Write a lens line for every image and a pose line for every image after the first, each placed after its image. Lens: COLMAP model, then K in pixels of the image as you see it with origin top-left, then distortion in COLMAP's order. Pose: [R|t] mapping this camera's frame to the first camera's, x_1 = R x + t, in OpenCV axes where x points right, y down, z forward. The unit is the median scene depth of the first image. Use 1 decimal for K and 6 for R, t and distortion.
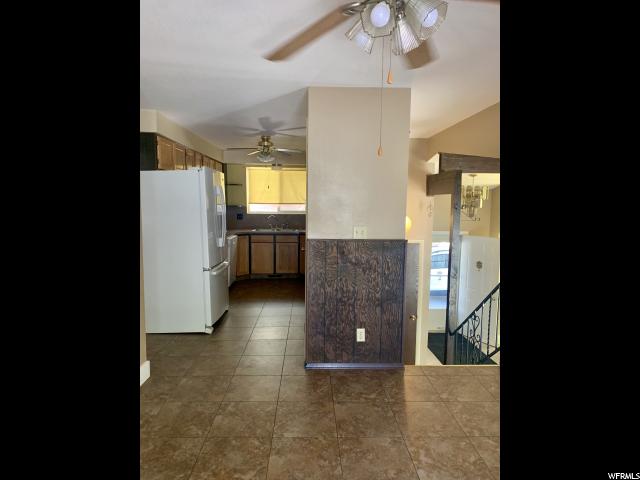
lens RADIAL K [[364.2, 0, 315.3], [0, 364.2, 234.1], [0, 0, 1]] dist [0.003039, -0.001520]
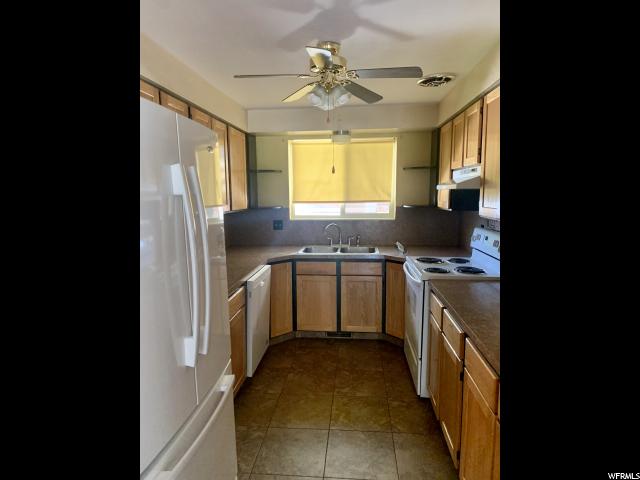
lens RADIAL K [[364.2, 0, 319.9], [0, 364.2, 243.1], [0, 0, 1]] dist [0.003039, -0.001520]
pose [[0.992898, 0.005167, -0.118860, -0.074236], [0.000729, 0.998773, 0.049511, -0.051199], [0.118970, -0.049246, 0.991676, 0.453157]]
